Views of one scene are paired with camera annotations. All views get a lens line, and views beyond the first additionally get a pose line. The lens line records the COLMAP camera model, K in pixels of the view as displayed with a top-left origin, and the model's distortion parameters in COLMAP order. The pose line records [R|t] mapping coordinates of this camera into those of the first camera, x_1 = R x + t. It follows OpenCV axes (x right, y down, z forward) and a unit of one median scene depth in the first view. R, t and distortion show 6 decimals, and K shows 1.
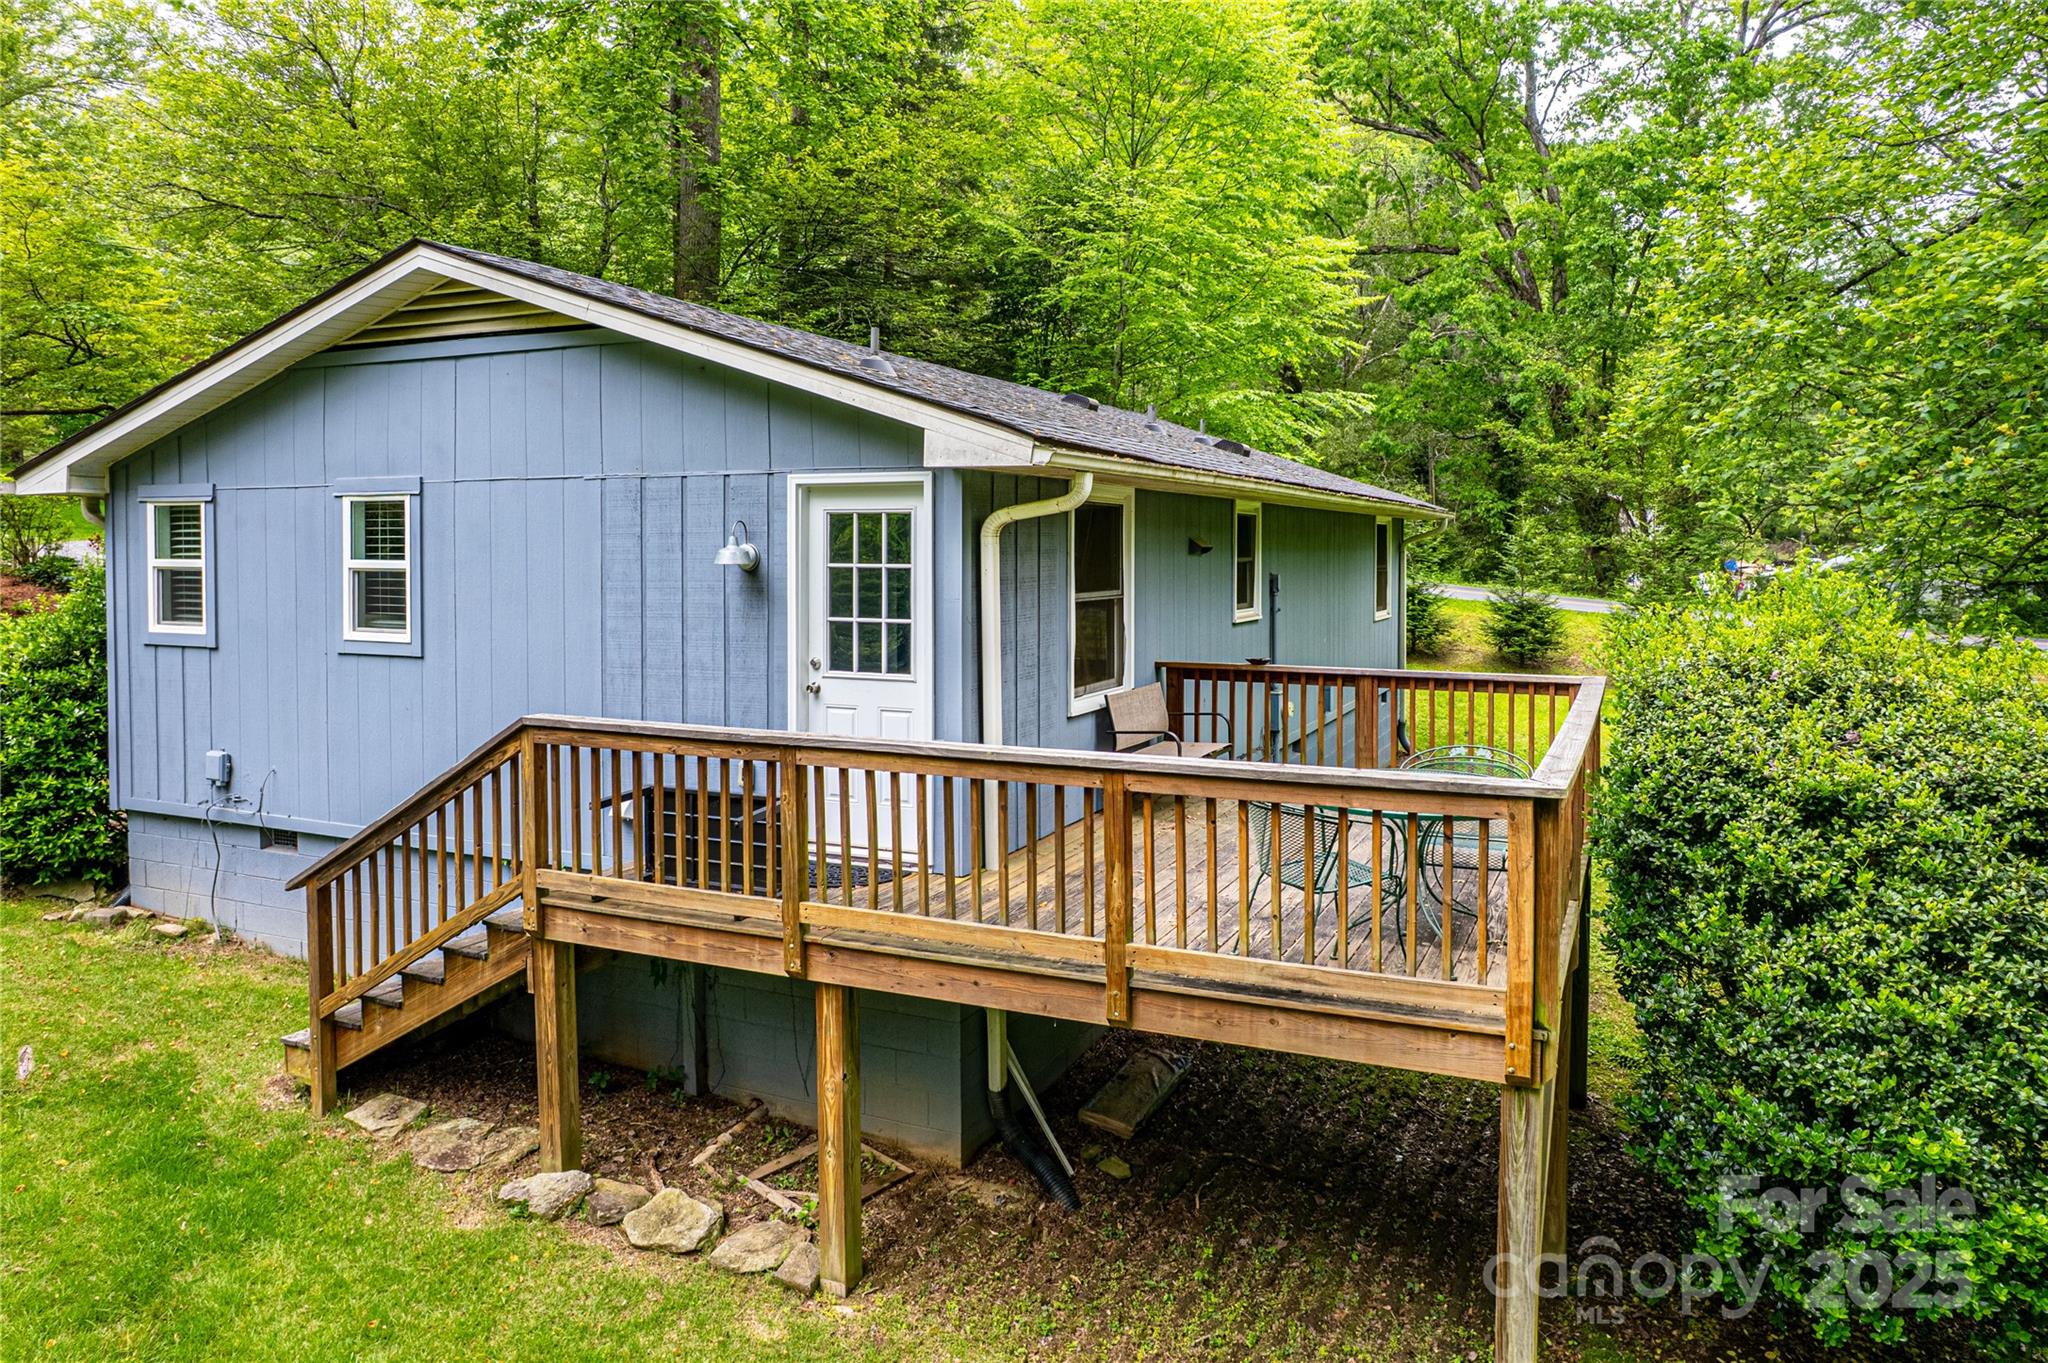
lens RADIAL K [[1362.9, 0, 1023.2], [0, 1362.9, 649.4], [0, 0, 1]] dist [0.040522, 0.001015]
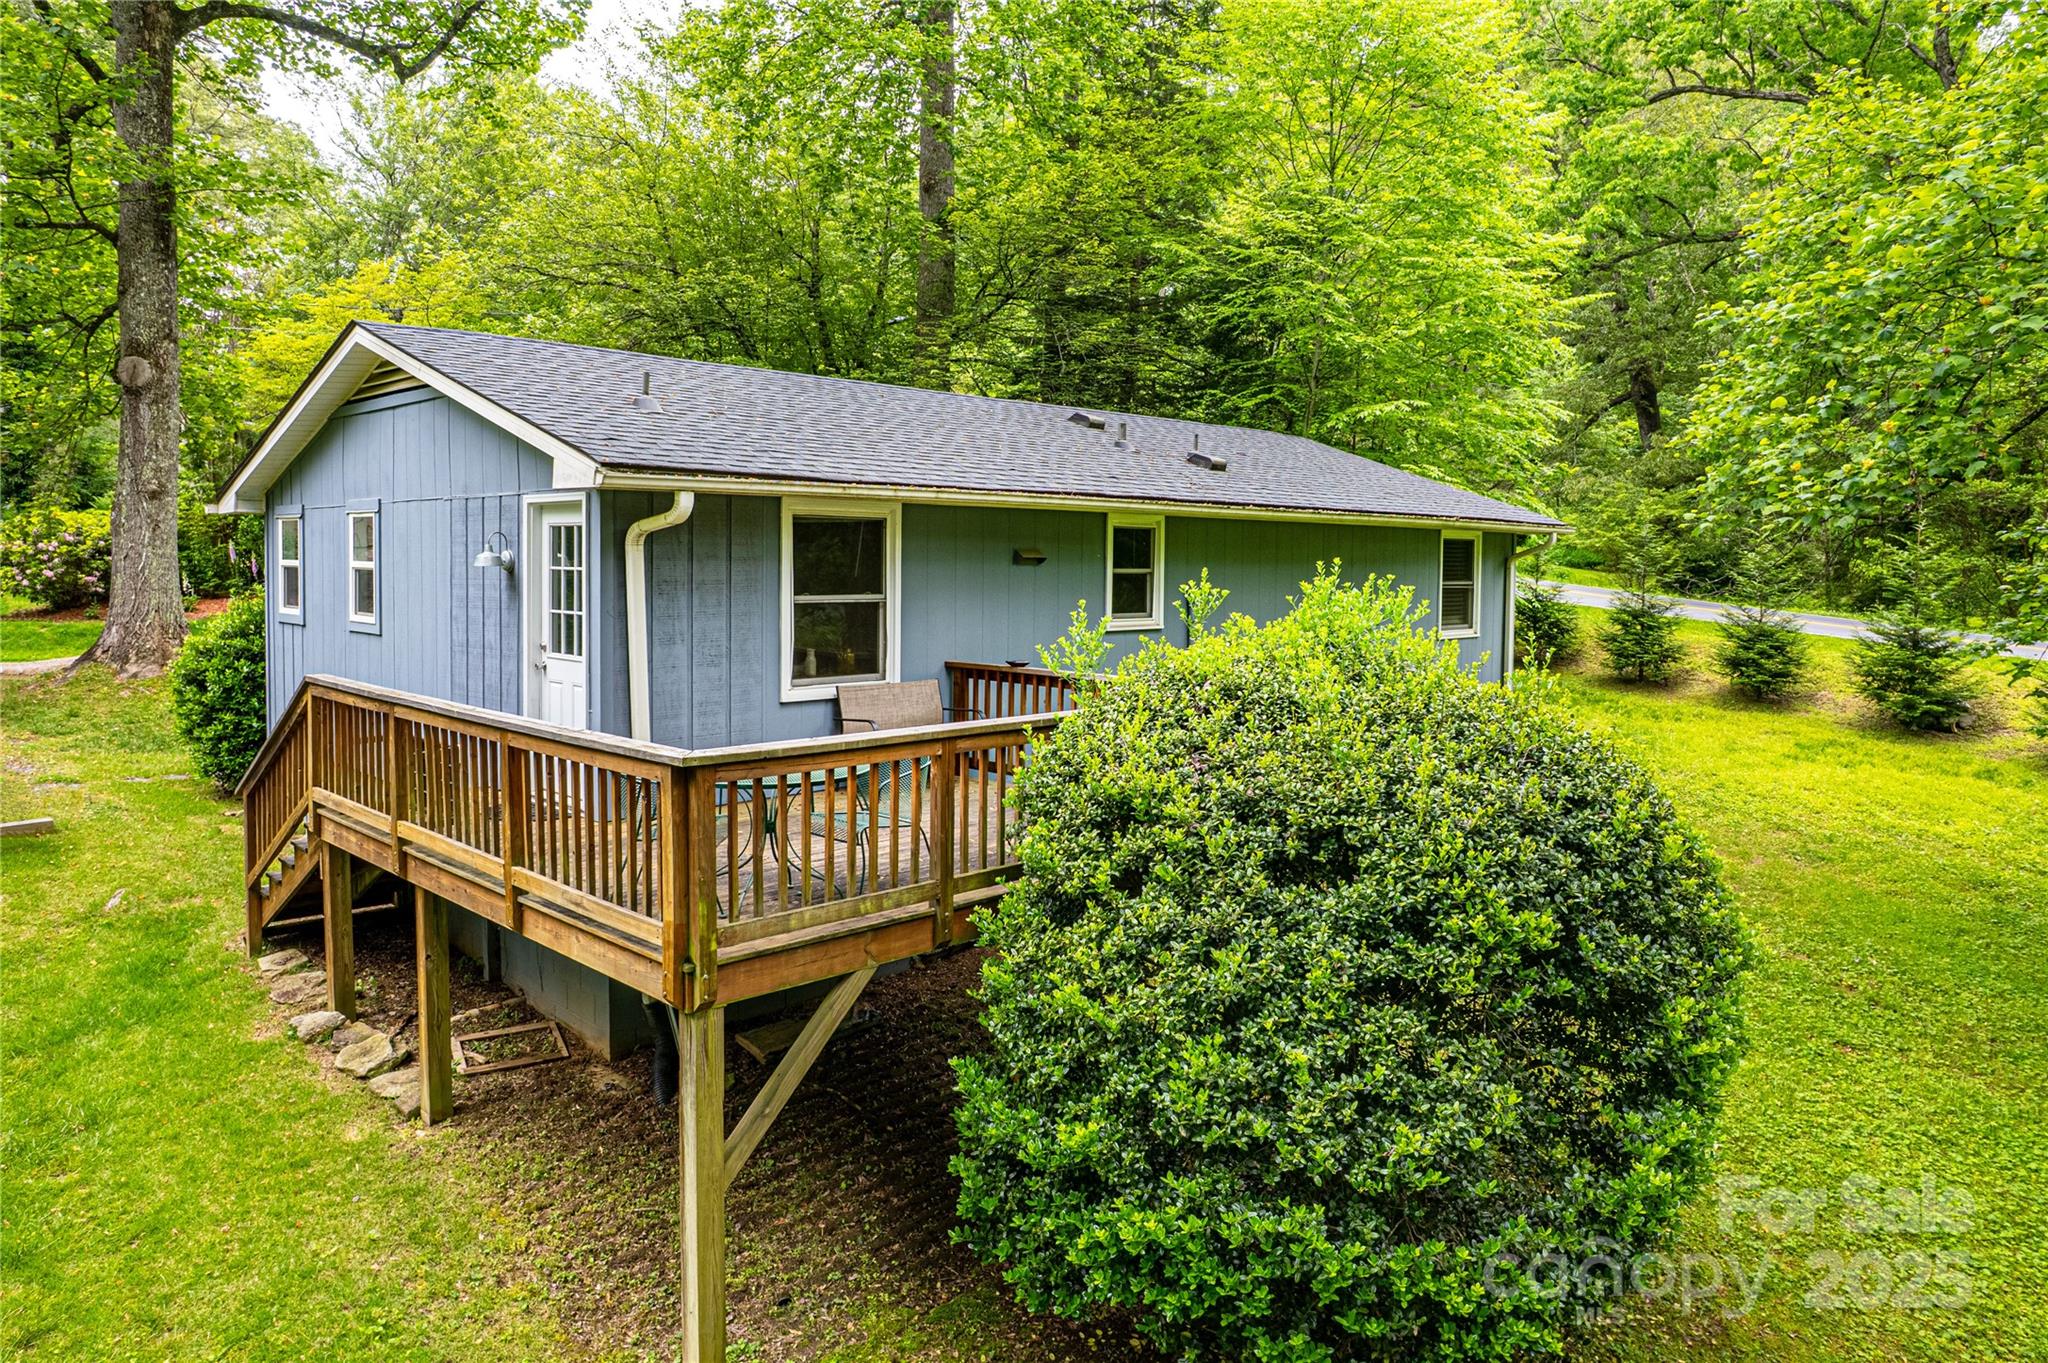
lens RADIAL K [[1378.5, 0, 1024.0], [0, 1378.5, 681.5], [0, 0, 1]] dist [0.001489, 0.001221]
pose [[0.932313, 0.041985, -0.359208, 0.610799], [-0.037486, 0.999107, 0.019484, 0.001263], [0.359705, -0.004700, 0.933054, -0.016280]]
